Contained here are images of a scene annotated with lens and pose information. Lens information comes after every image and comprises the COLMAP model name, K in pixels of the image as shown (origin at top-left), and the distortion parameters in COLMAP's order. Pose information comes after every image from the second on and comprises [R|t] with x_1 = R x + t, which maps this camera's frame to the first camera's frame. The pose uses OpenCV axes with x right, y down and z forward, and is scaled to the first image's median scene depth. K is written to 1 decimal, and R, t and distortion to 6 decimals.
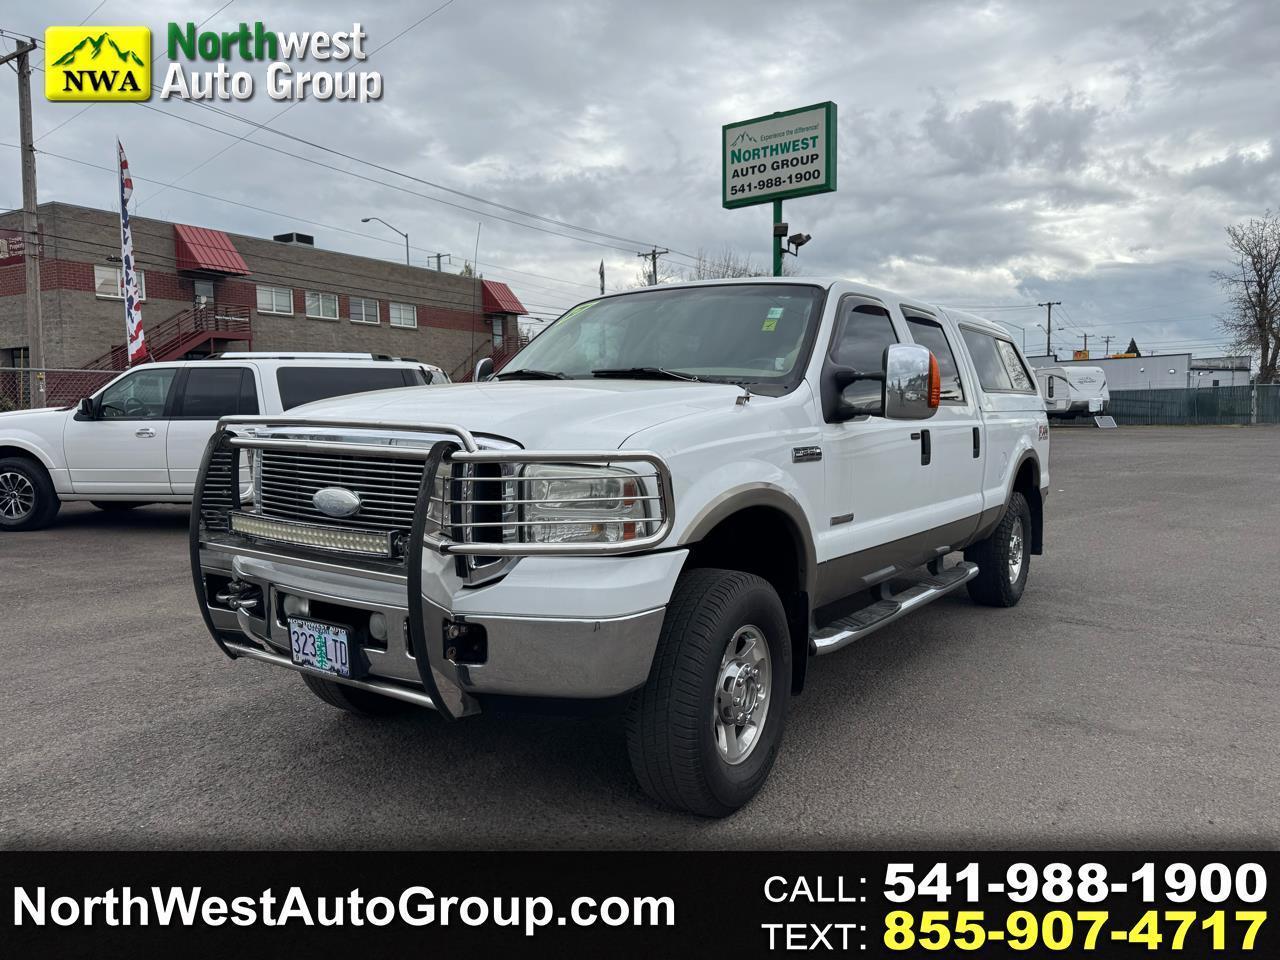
lens RADIAL K [[897.9, 0, 641.1], [0, 897.9, 494.1], [0, 0, 1]] dist [0.060417, -0.080999]
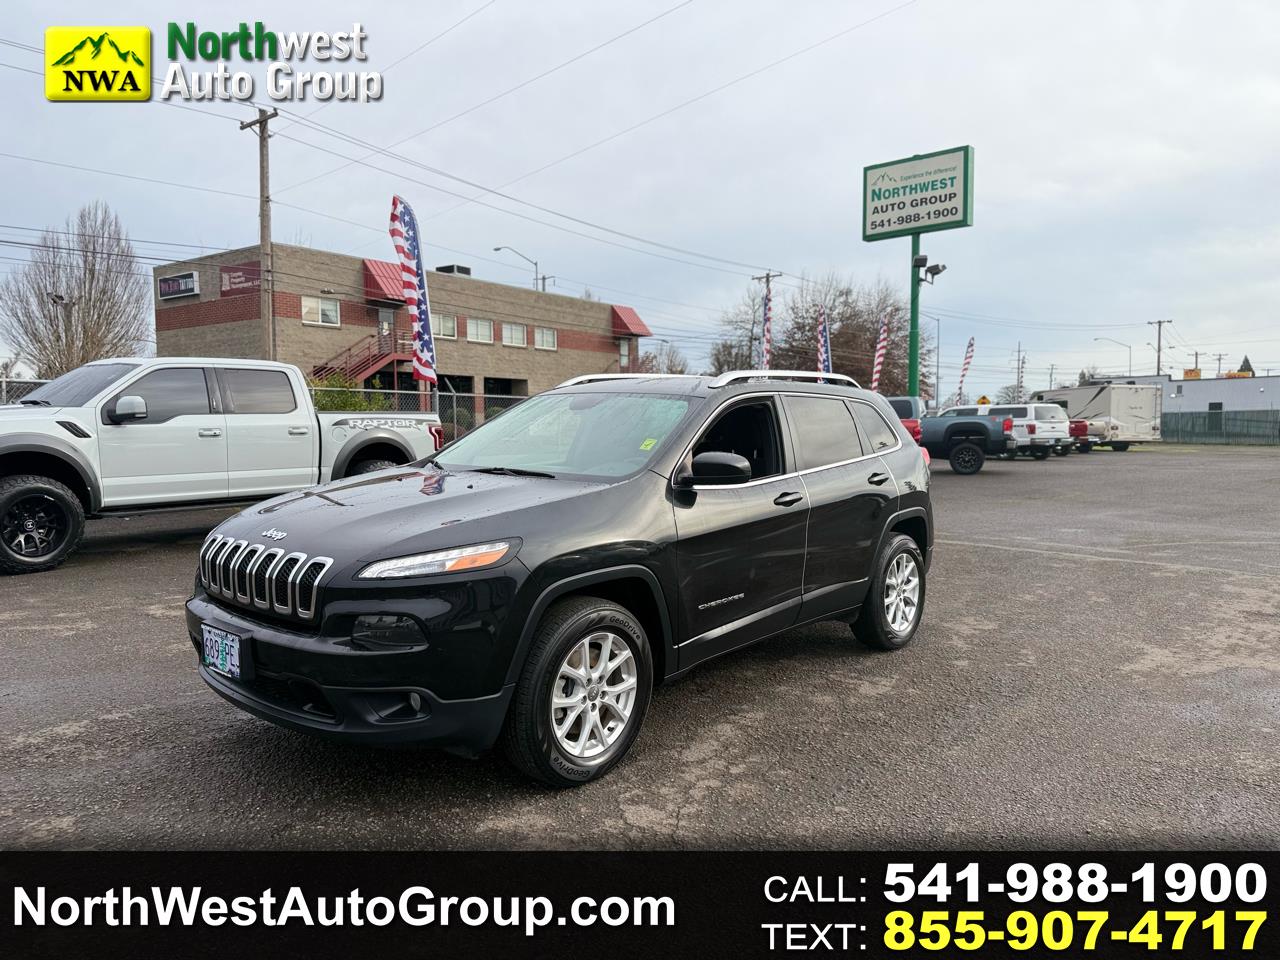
lens RADIAL K [[901.3, 0, 633.6], [0, 901.3, 480.7], [0, 0, 1]] dist [0.053184, -0.086009]
pose [[0.995230, 0.013411, -0.096630, -0.068851], [-0.016631, 0.999330, -0.032592, 0.012413], [0.096128, 0.034043, 0.994787, -0.099776]]
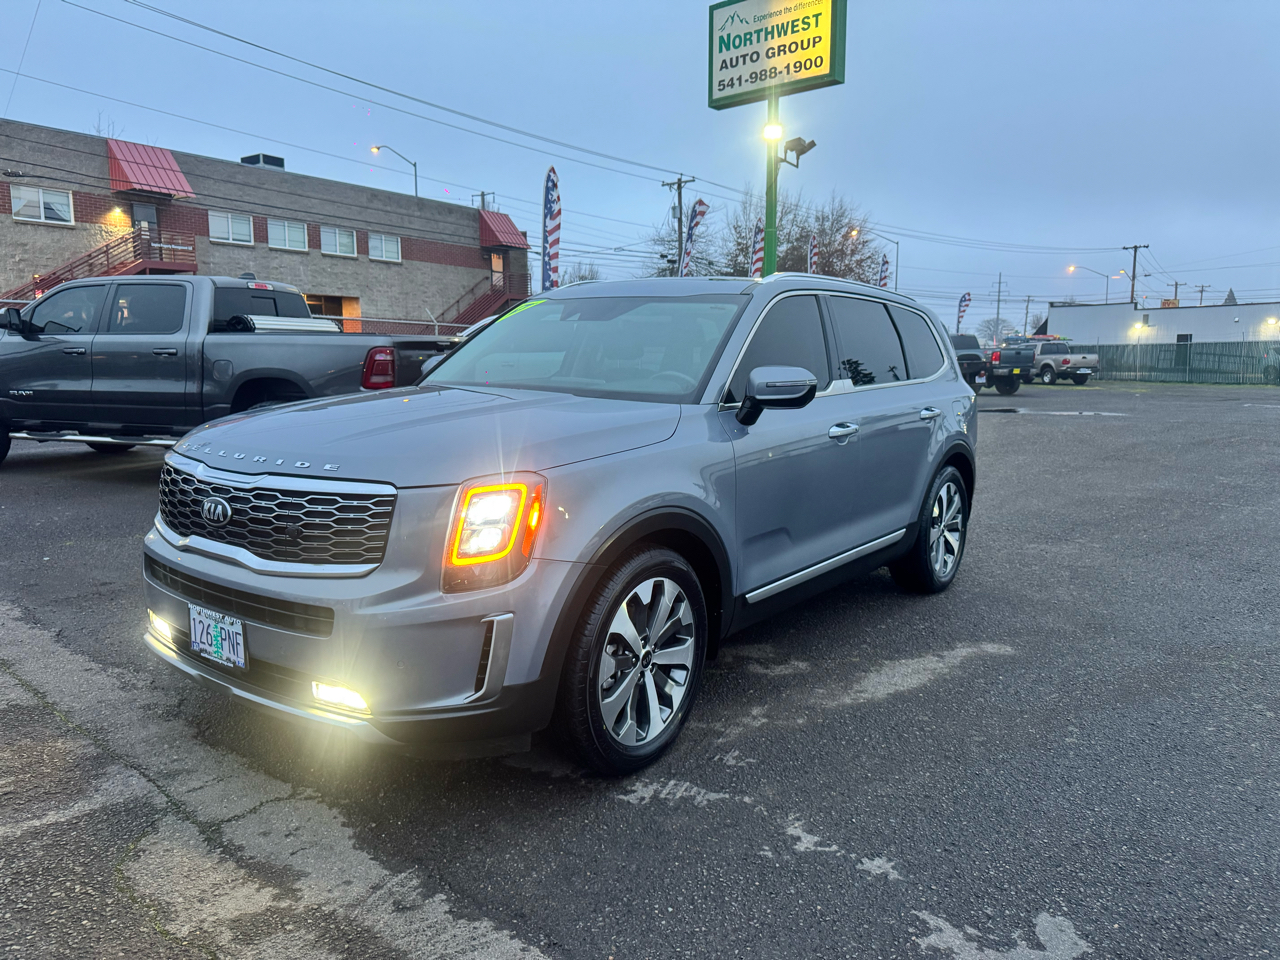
lens RADIAL K [[905.4, 0, 638.0], [0, 905.4, 482.3], [0, 0, 1]] dist [0.049110, -0.081482]
pose [[0.996989, 0.024466, -0.073585, 0.086778], [-0.021324, 0.998840, 0.043176, -0.011016], [0.074556, -0.041477, 0.996354, 0.142375]]
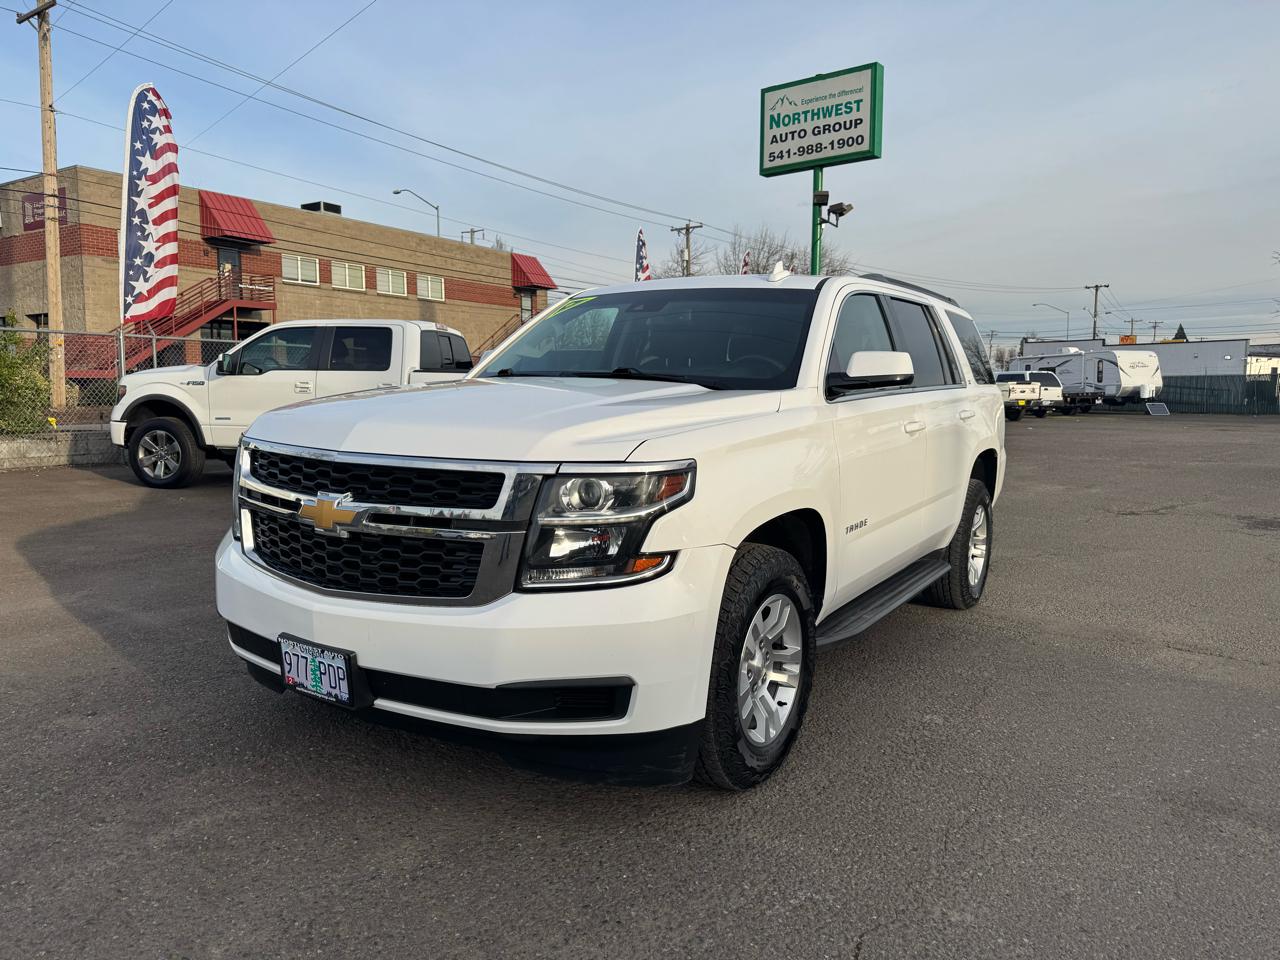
lens RADIAL K [[900.0, 0, 640.0], [0, 900.0, 480.0], [0, 0, 1]] dist [0.046819, -0.058821]
pose [[0.999149, 0.020580, -0.035746, 0.004563], [-0.020334, 0.999767, 0.007232, -0.000580], [0.035886, -0.006499, 0.999335, 0.036943]]
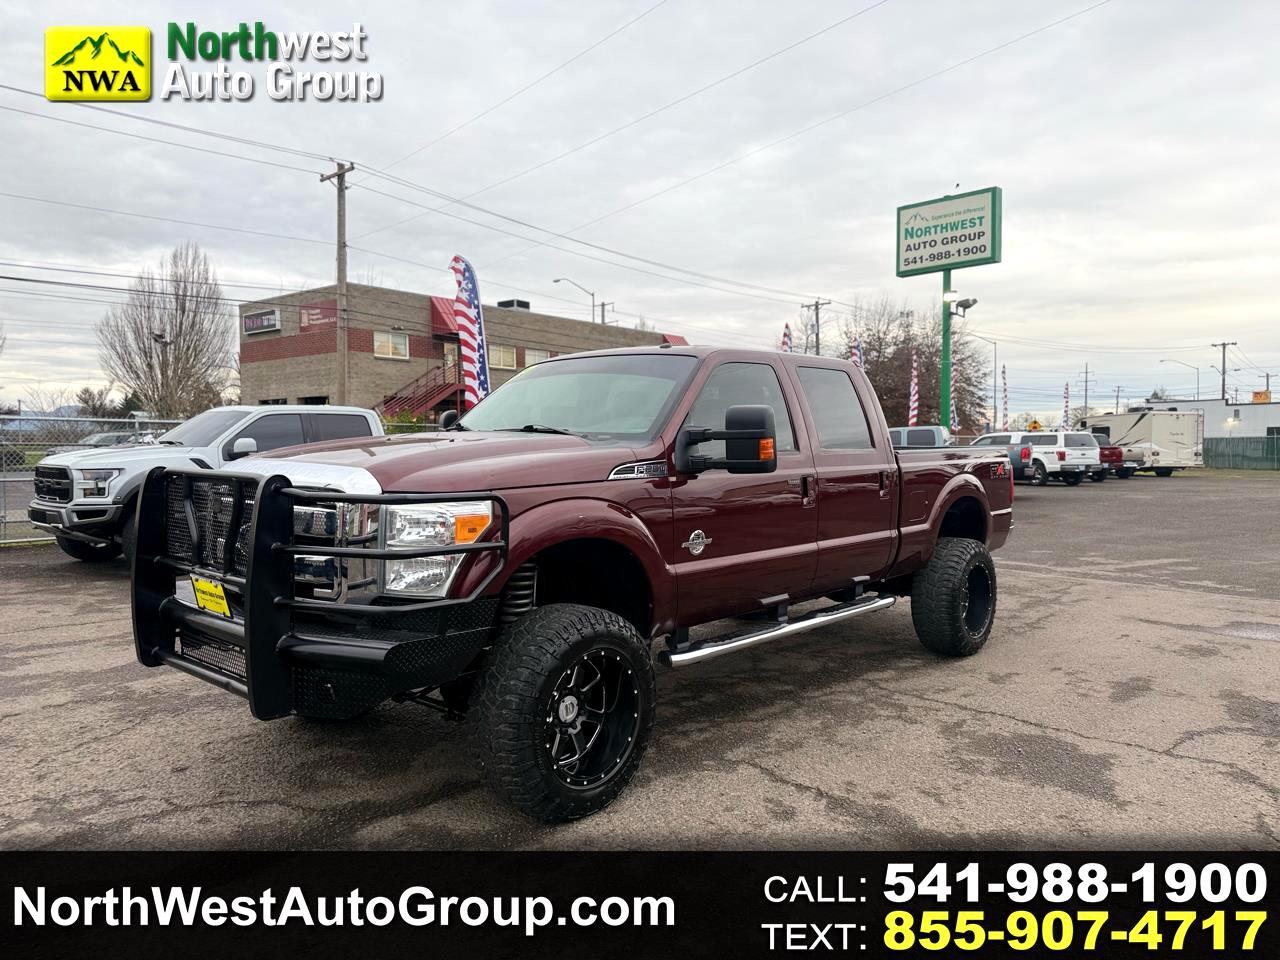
lens RADIAL K [[899.9, 0, 635.7], [0, 899.9, 489.9], [0, 0, 1]] dist [0.108730, -0.198302]
pose [[0.987014, 0.015968, -0.159838, -0.043383], [-0.023431, 0.998716, -0.044915, 0.012988], [0.158916, 0.048077, 0.986121, -0.168474]]
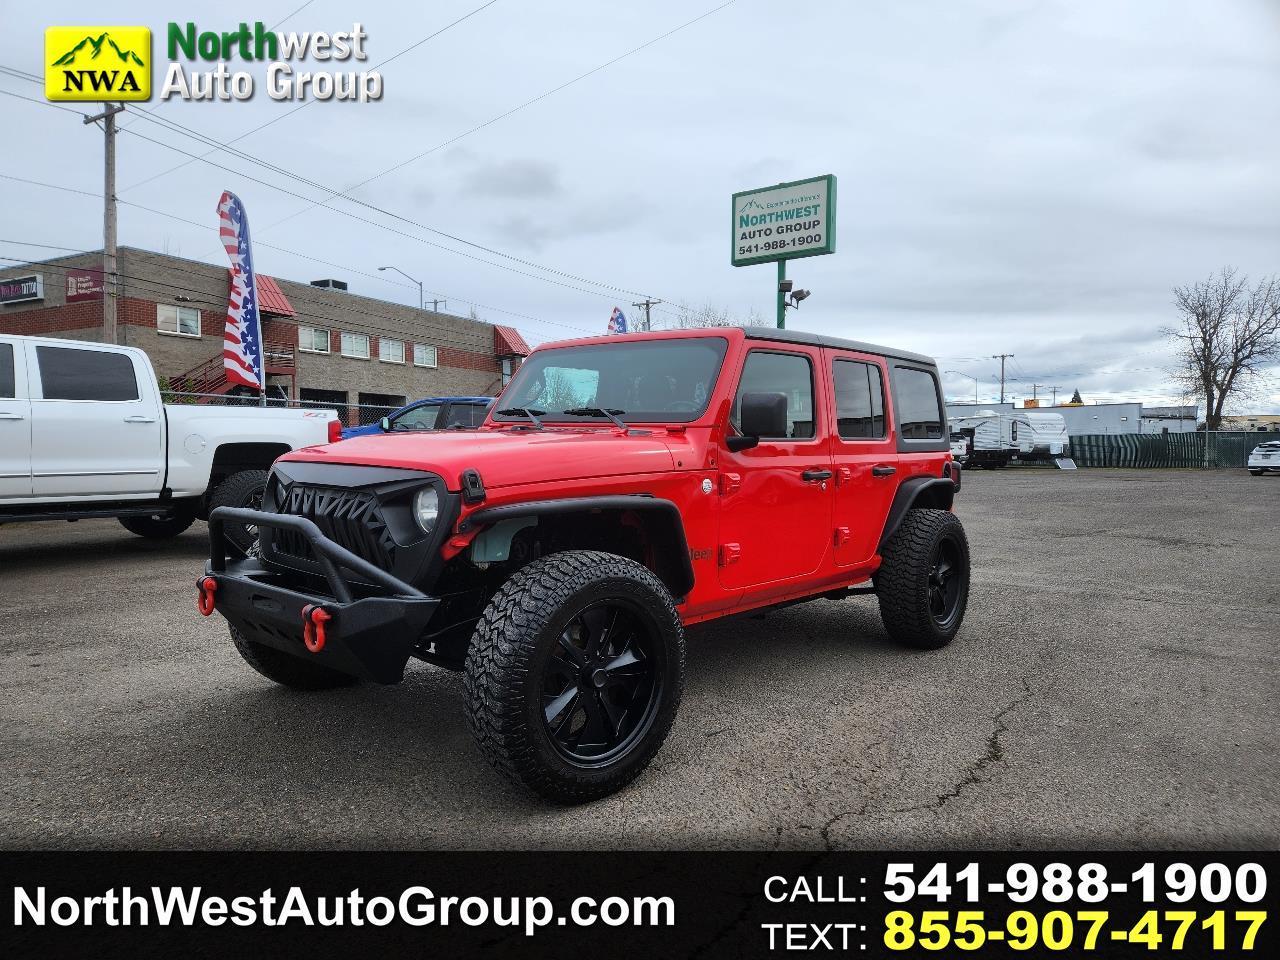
lens RADIAL K [[852.4, 0, 619.3], [0, 852.4, 479.6], [0, 0, 1]] dist [0.083830, -0.077585]
pose [[0.999802, 0.016893, 0.010487, -0.050667], [-0.016275, 0.998275, -0.056410, 0.010401], [-0.011422, 0.056228, 0.998353, -0.045333]]
